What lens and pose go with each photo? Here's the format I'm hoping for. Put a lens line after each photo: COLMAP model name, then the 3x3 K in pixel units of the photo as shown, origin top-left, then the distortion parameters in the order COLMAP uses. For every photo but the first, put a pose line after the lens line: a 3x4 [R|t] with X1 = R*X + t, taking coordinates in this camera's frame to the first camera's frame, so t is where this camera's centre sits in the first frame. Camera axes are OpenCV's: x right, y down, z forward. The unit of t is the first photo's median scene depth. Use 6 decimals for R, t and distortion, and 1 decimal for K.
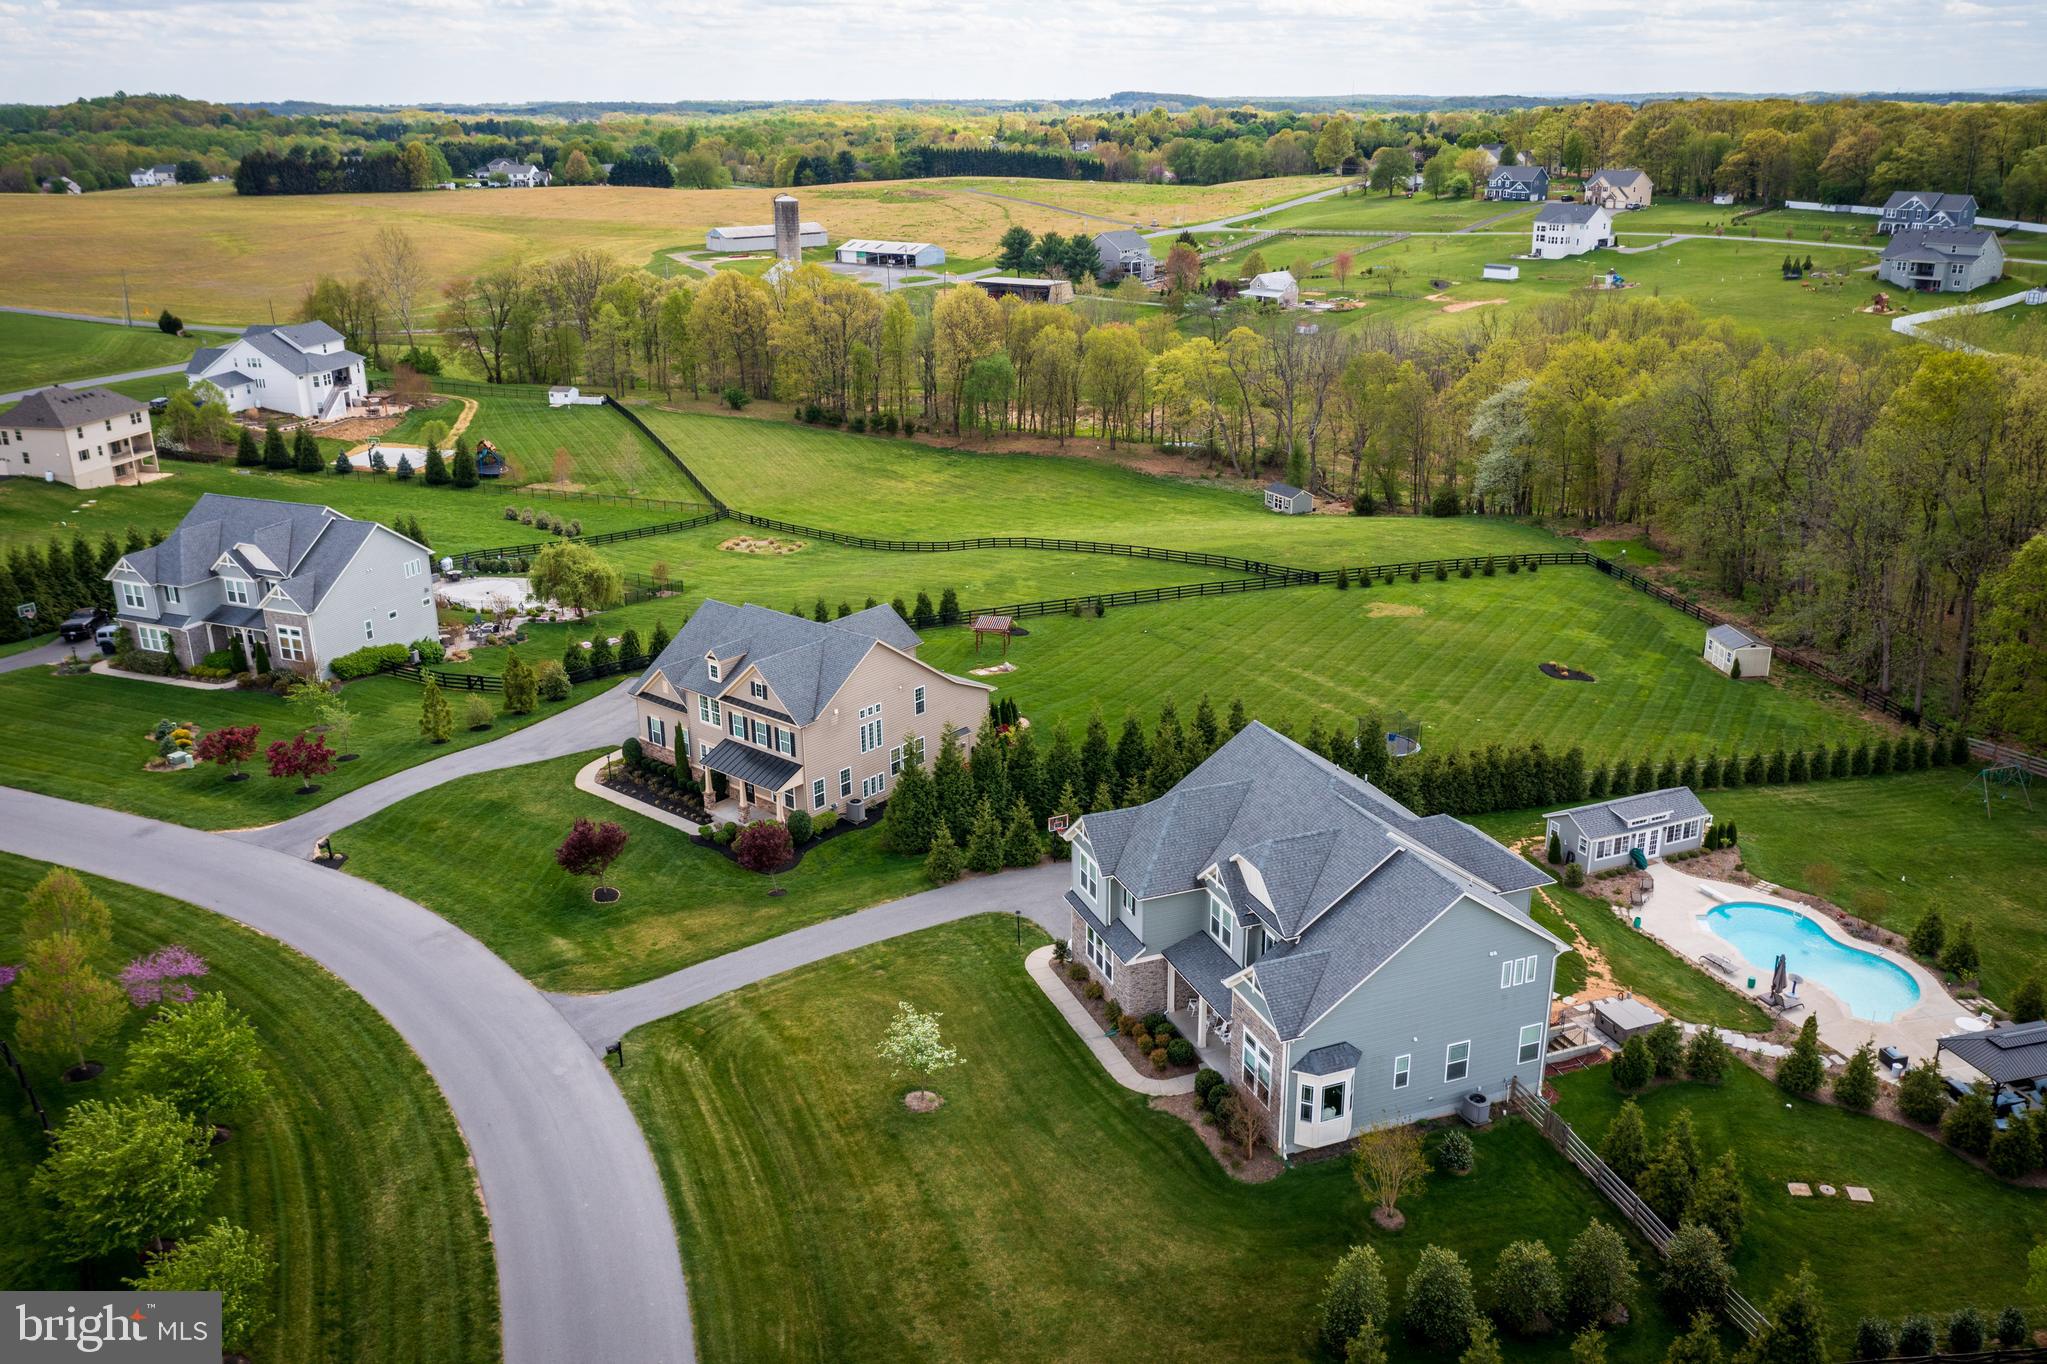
lens RADIAL K [[1630.0, 0, 1025.1], [0, 1630.0, 689.6], [0, 0, 1]] dist [0.000496, 0.007984]
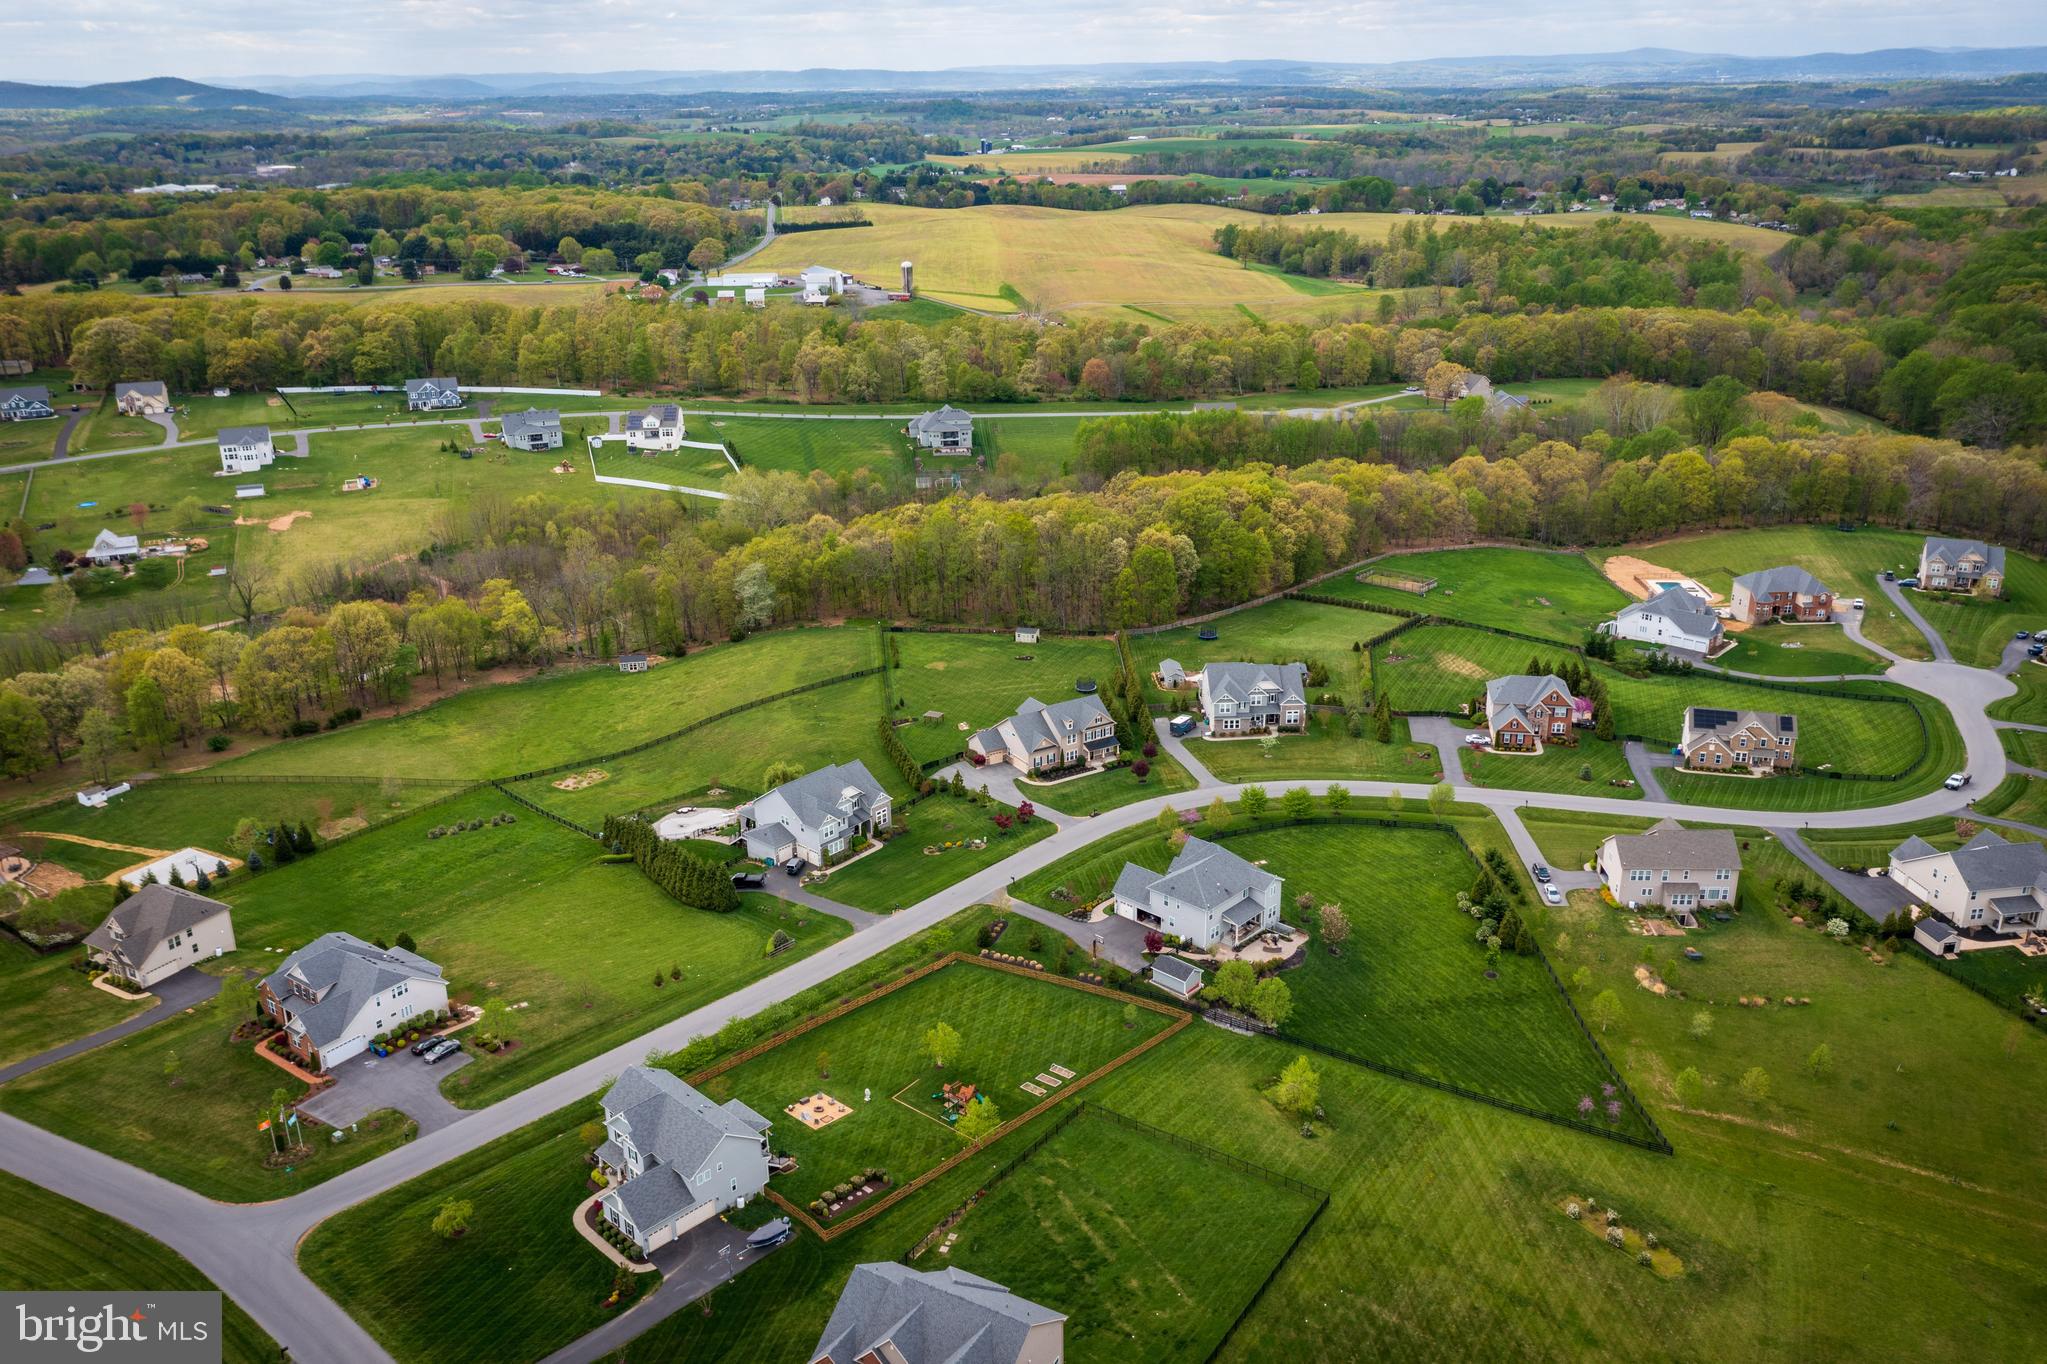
lens RADIAL K [[1625.9, 0, 1023.5], [0, 1625.9, 682.0], [0, 0, 1]] dist [-0.002410, 0.010794]
pose [[0.321929, -0.325505, 0.889049, -2.673315], [0.332768, 0.918027, 0.215618, -0.711275], [-0.886356, 0.226433, 0.403858, -0.142107]]
